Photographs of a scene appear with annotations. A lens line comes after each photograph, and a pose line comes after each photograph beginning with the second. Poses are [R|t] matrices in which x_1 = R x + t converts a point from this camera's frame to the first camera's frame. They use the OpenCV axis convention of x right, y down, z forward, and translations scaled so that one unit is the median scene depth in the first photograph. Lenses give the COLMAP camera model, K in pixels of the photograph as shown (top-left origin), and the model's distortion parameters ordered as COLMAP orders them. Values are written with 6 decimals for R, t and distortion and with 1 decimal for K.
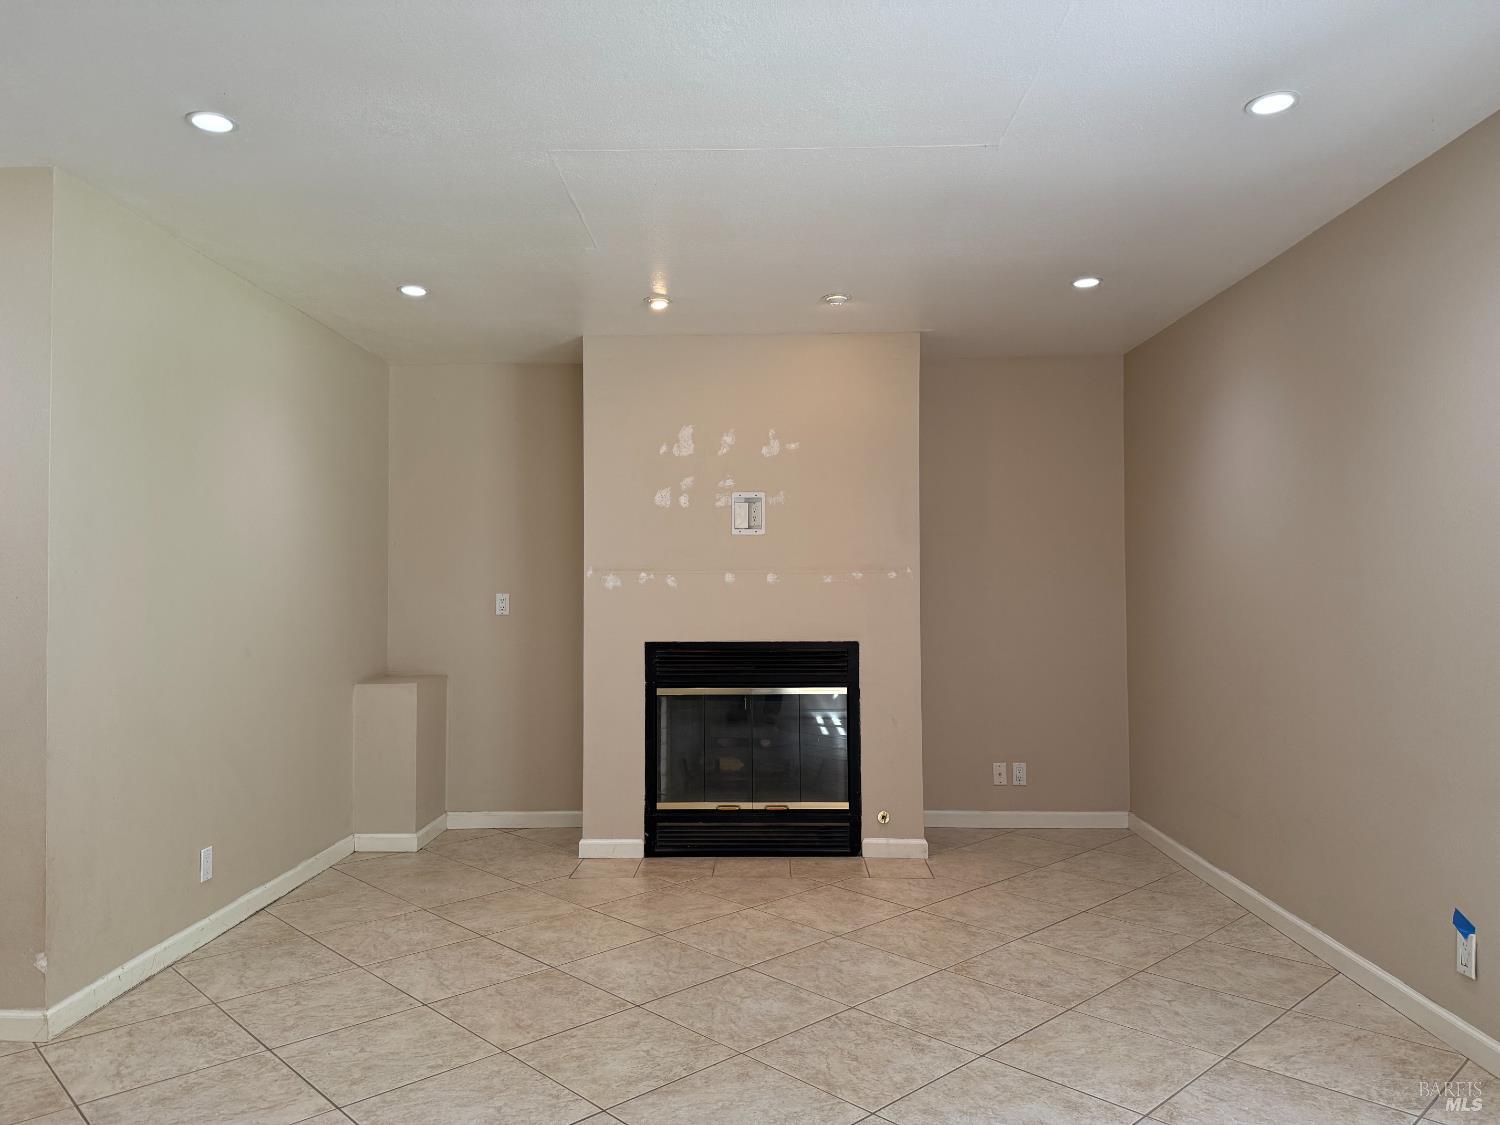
lens RADIAL K [[1043.3, 0, 749.0], [0, 1043.3, 562.8], [0, 0, 1]] dist [0.121520, -0.161744]
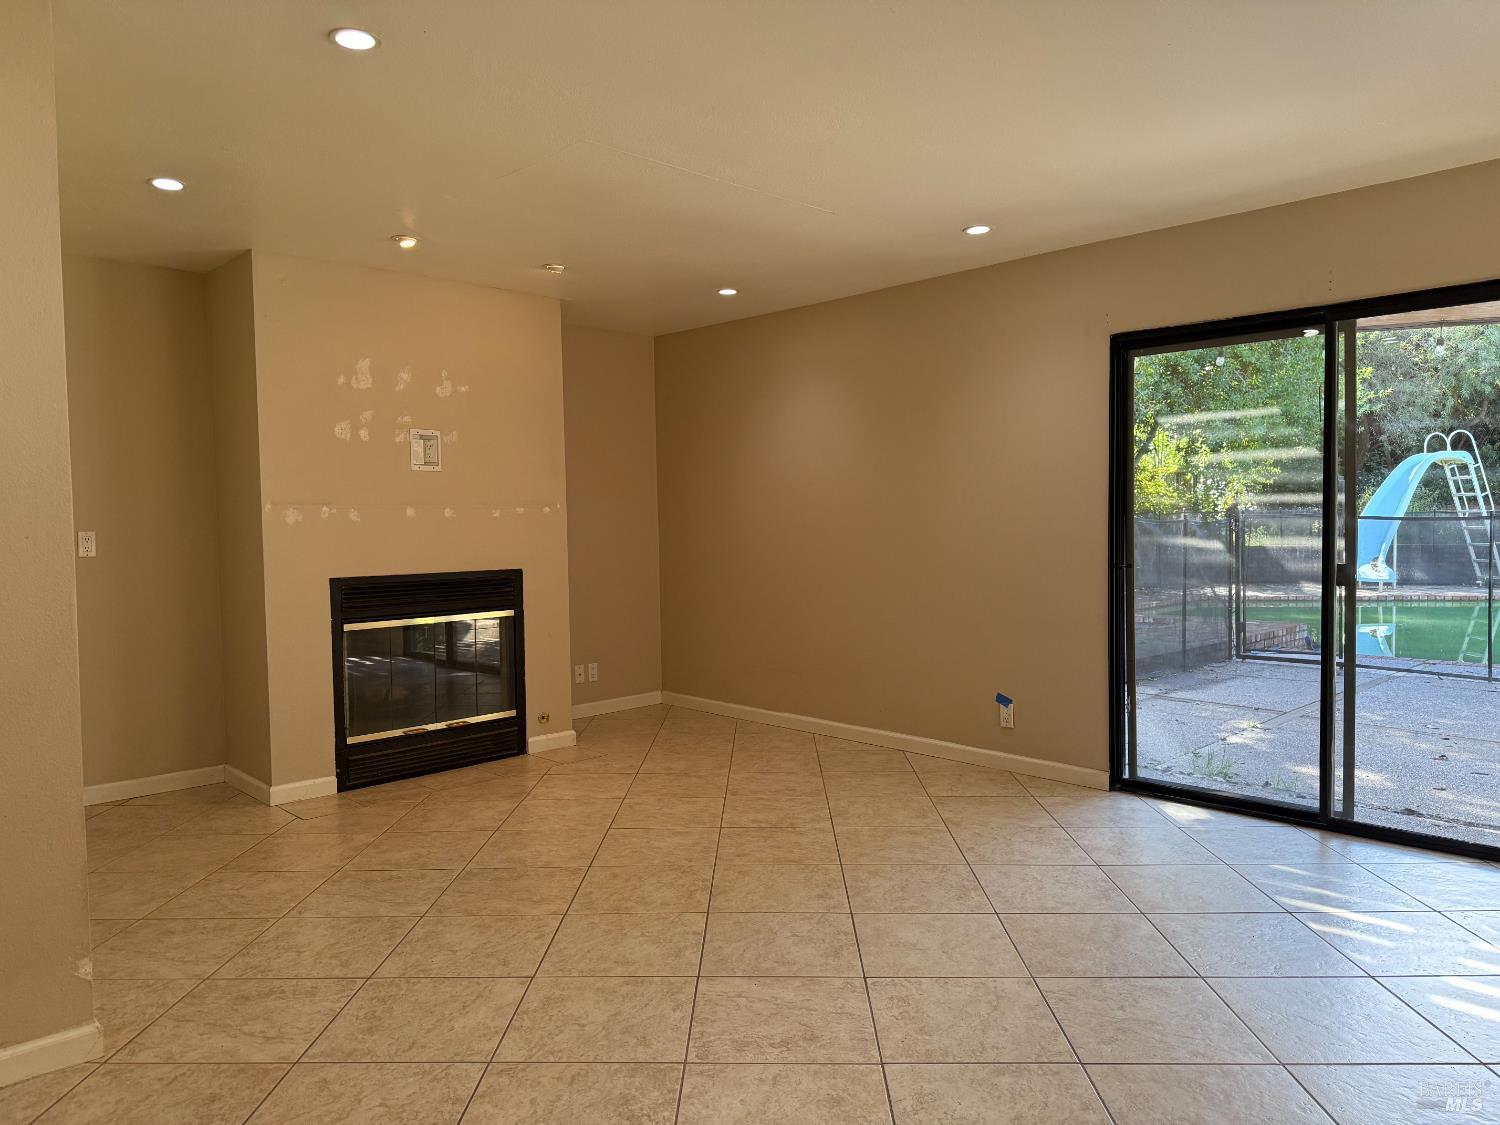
lens RADIAL K [[1043.3, 0, 749.0], [0, 1043.3, 562.8], [0, 0, 1]] dist [0.121520, -0.161744]
pose [[0.700609, -0.037254, 0.712572, -0.530516], [-0.007863, 0.998172, 0.059917, -0.000828], [-0.713502, -0.047581, 0.699036, 0.031100]]
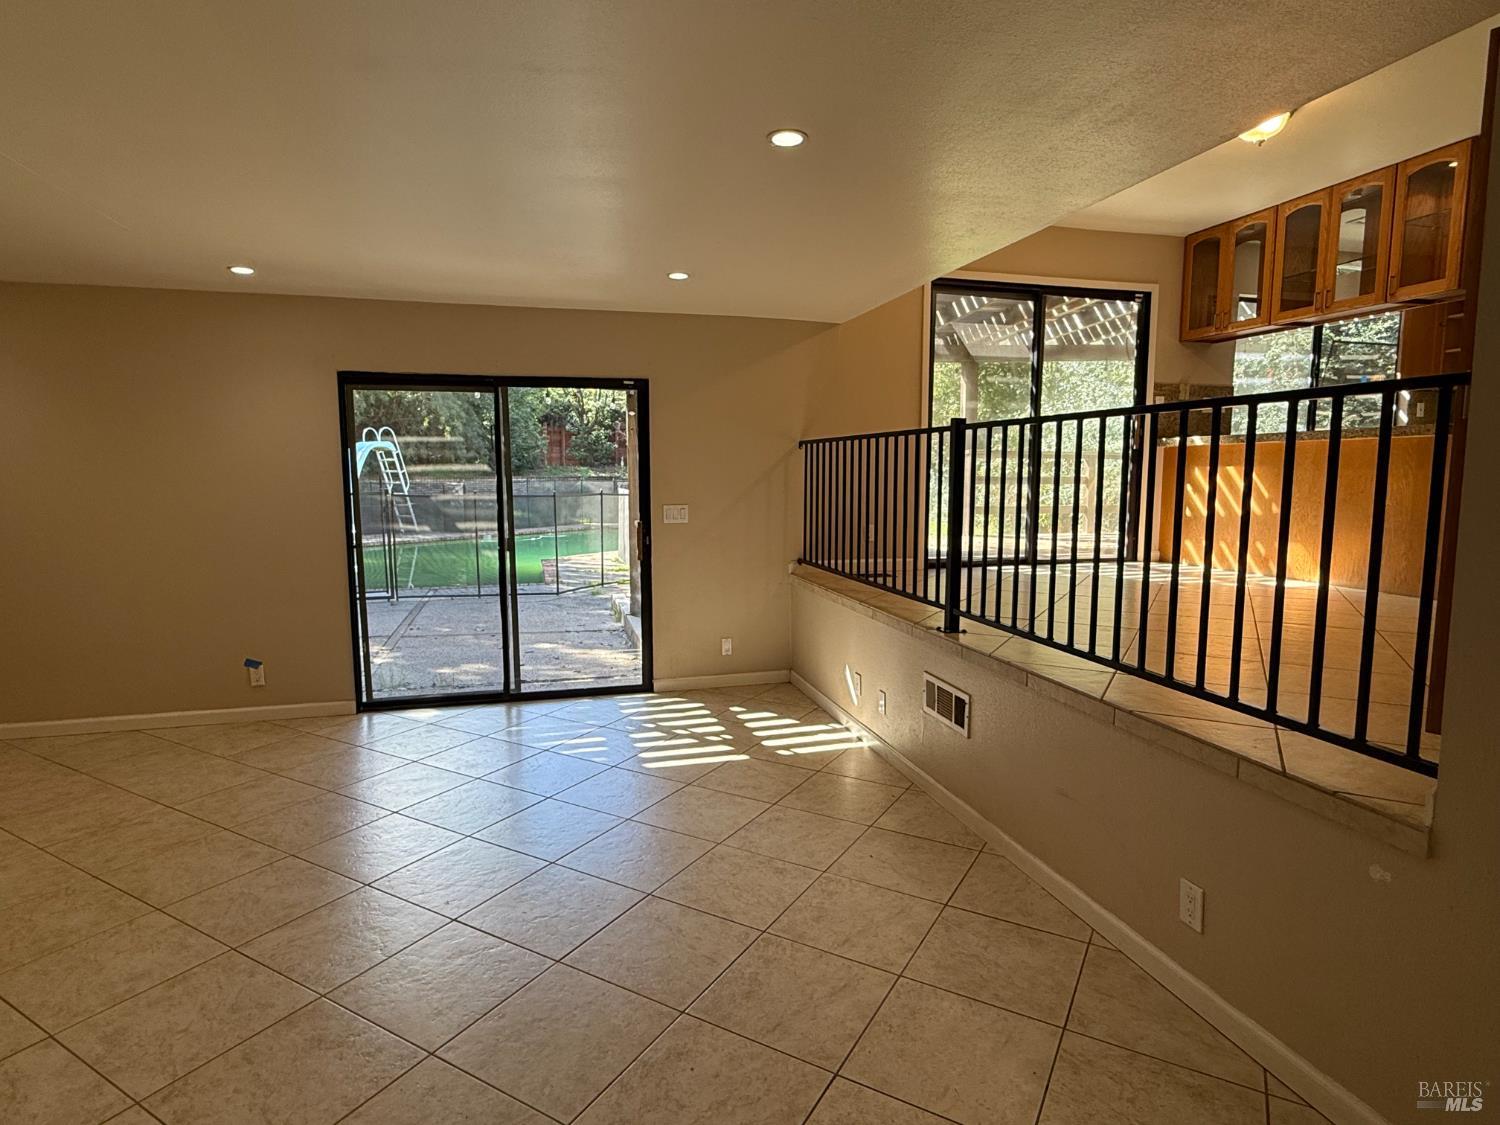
lens RADIAL K [[820.8, 0, 752.2], [0, 820.8, 558.4], [0, 0, 1]] dist [-0.017918, 0.014716]
pose [[-0.291772, -0.098722, 0.951380, -0.696901], [-0.025204, 0.995107, 0.095530, -0.036138], [-0.956156, 0.003894, -0.292833, 0.291781]]
